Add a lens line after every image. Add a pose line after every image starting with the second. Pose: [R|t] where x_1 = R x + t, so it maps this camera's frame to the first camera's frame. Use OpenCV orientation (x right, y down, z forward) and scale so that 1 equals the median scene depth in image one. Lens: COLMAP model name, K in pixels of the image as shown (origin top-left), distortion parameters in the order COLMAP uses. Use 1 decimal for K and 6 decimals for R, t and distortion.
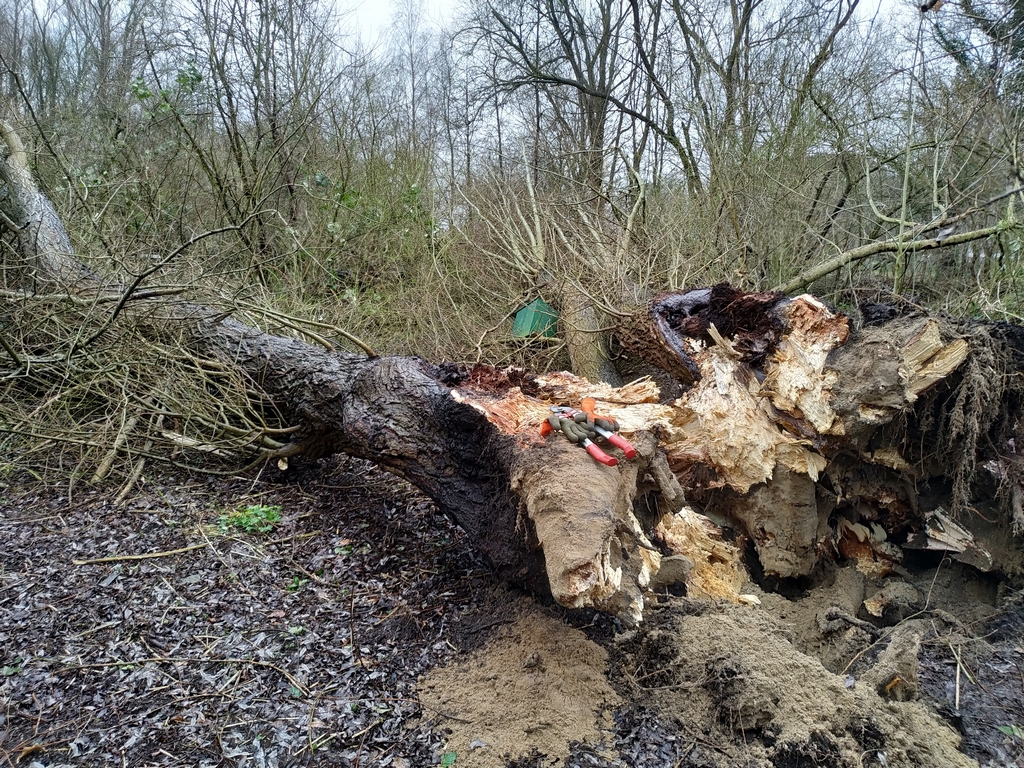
lens RADIAL K [[708.2, 0, 511.8], [0, 708.2, 384.9], [0, 0, 1]] dist [0.007805, 0.001250]
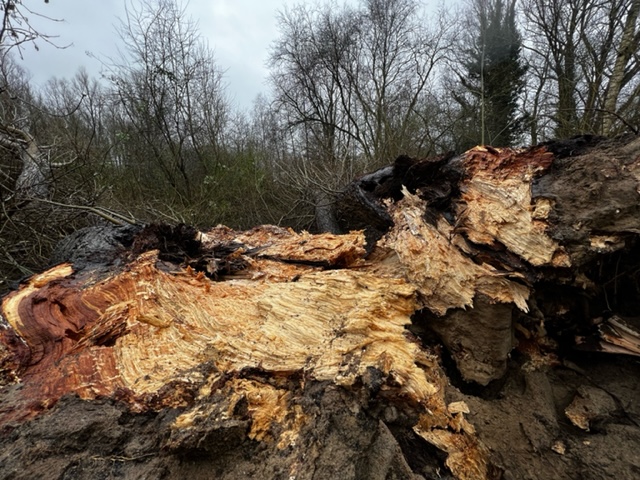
lens RADIAL K [[257.2, 0, 320.1], [0, 257.2, 239.3], [0, 0, 1]] dist [-0.002458, -0.000155]
pose [[0.995511, -0.084793, 0.042039, 0.114256], [0.084578, 0.996393, 0.006883, 0.004790], [-0.042471, -0.003297, 0.999092, 0.567784]]
